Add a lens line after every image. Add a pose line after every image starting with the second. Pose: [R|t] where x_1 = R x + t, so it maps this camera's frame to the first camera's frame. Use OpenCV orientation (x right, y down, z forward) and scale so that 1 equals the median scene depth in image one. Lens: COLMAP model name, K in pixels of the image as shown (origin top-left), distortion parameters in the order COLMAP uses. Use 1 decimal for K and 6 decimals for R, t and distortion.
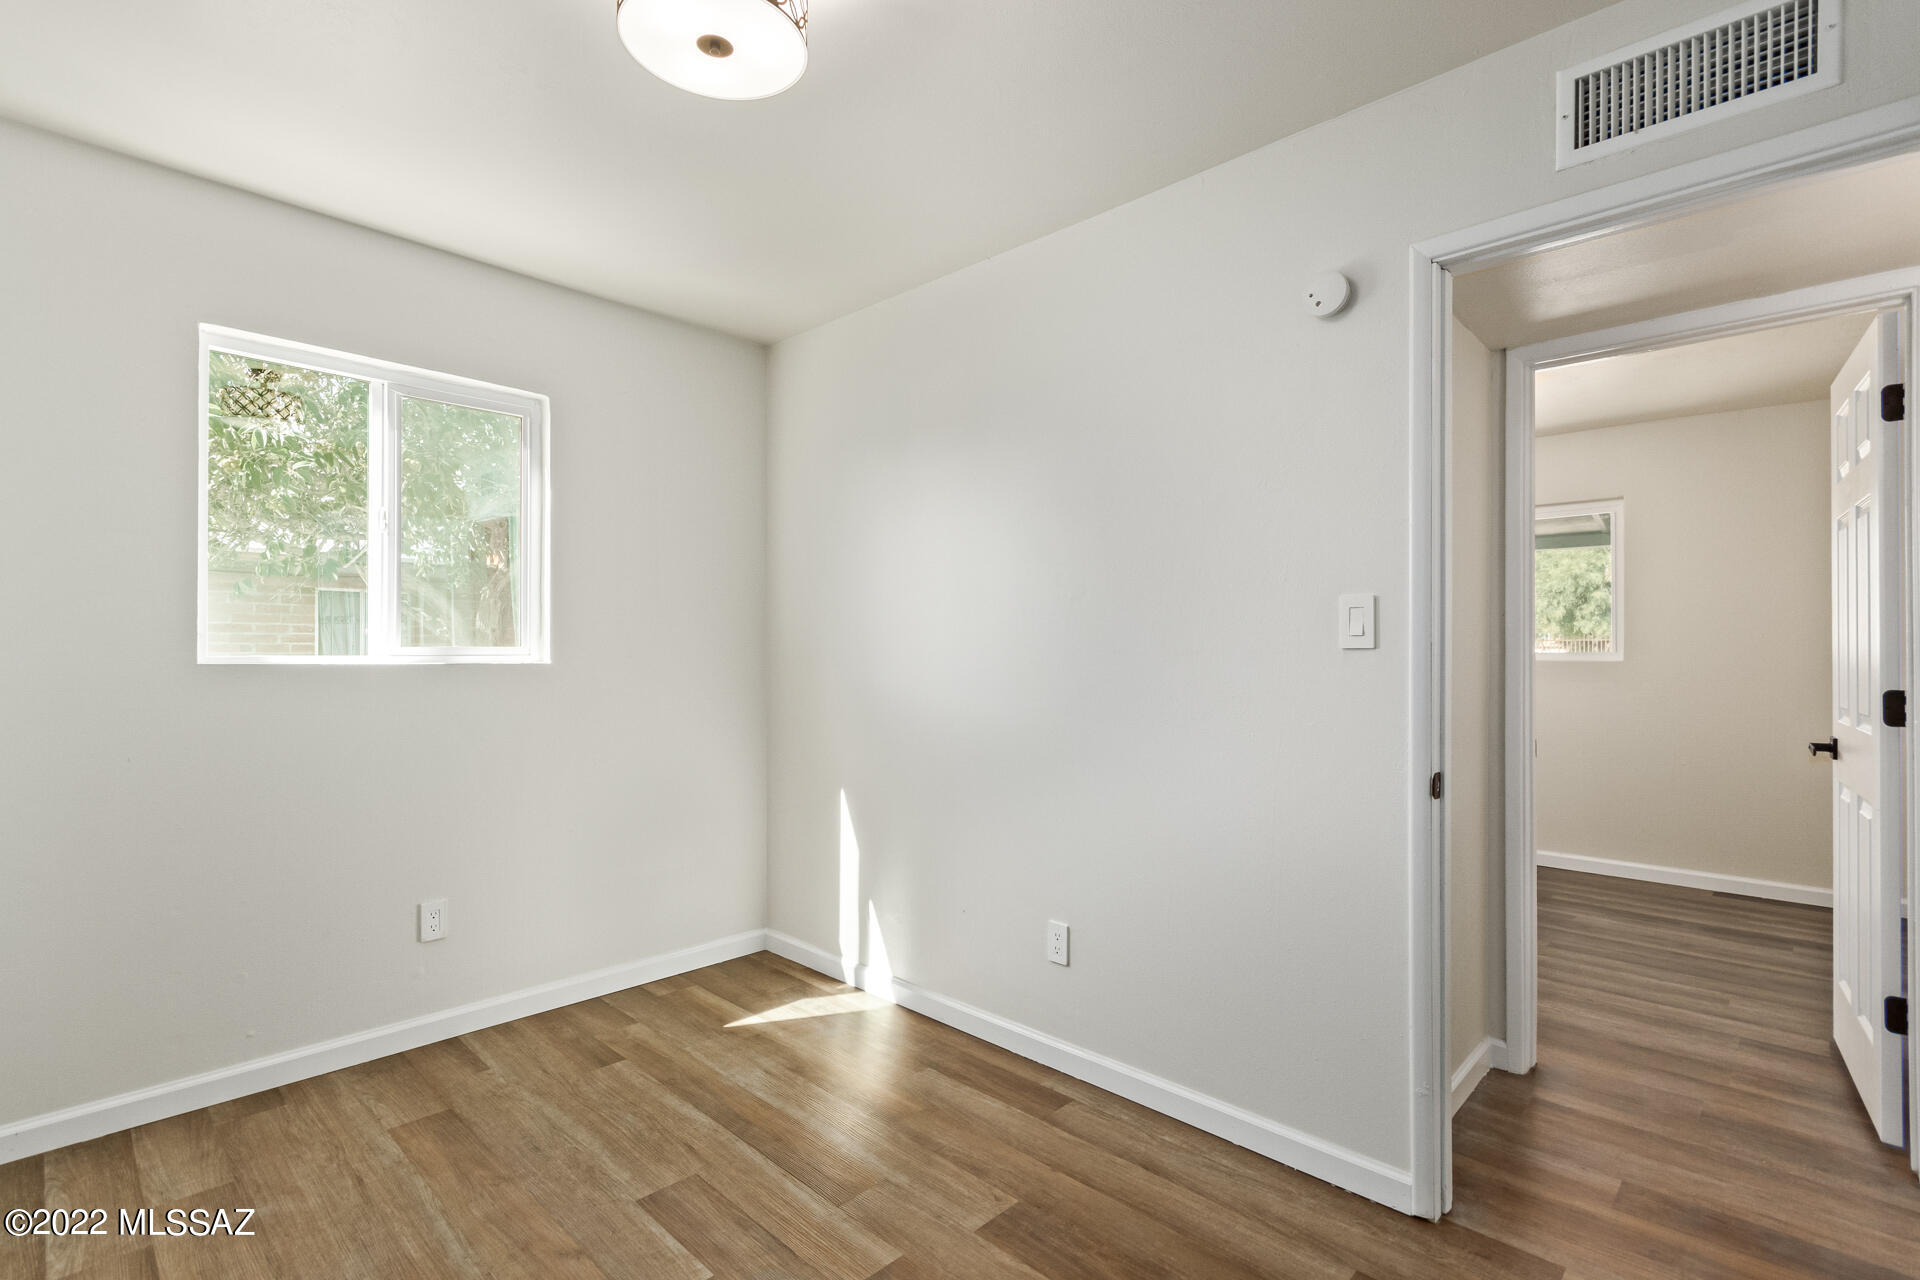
lens RADIAL K [[900.4, 0, 976.2], [0, 900.4, 637.5], [0, 0, 1]] dist [0.006190, -0.000844]
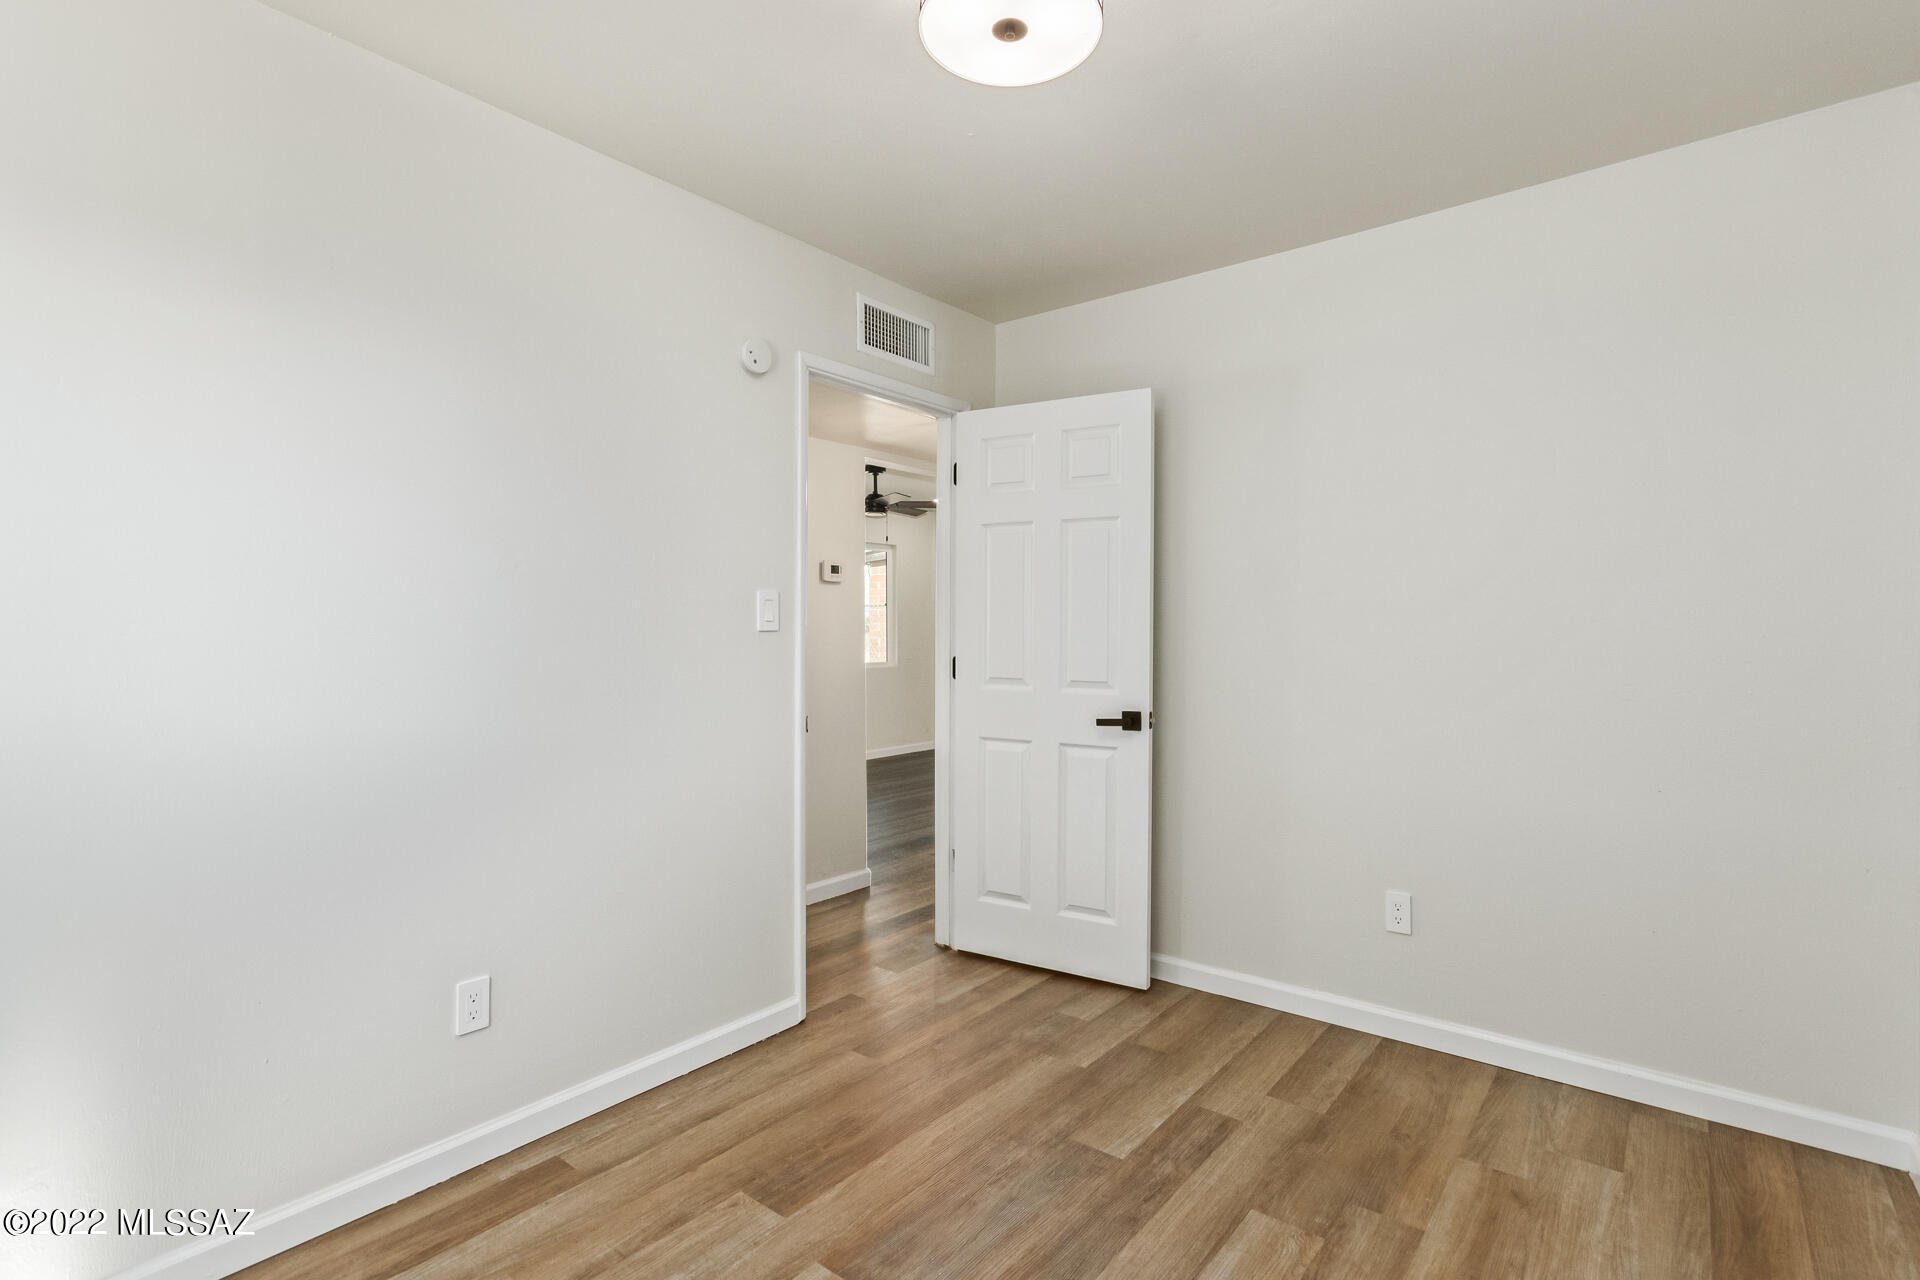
lens RADIAL K [[900.4, 0, 959.7], [0, 900.4, 642.5], [0, 0, 1]] dist [0.006190, -0.000844]
pose [[-0.099042, -0.004911, 0.995071, -0.755381], [-0.018216, 0.999829, 0.003122, 0.015002], [-0.994917, -0.017817, -0.099114, 0.690579]]
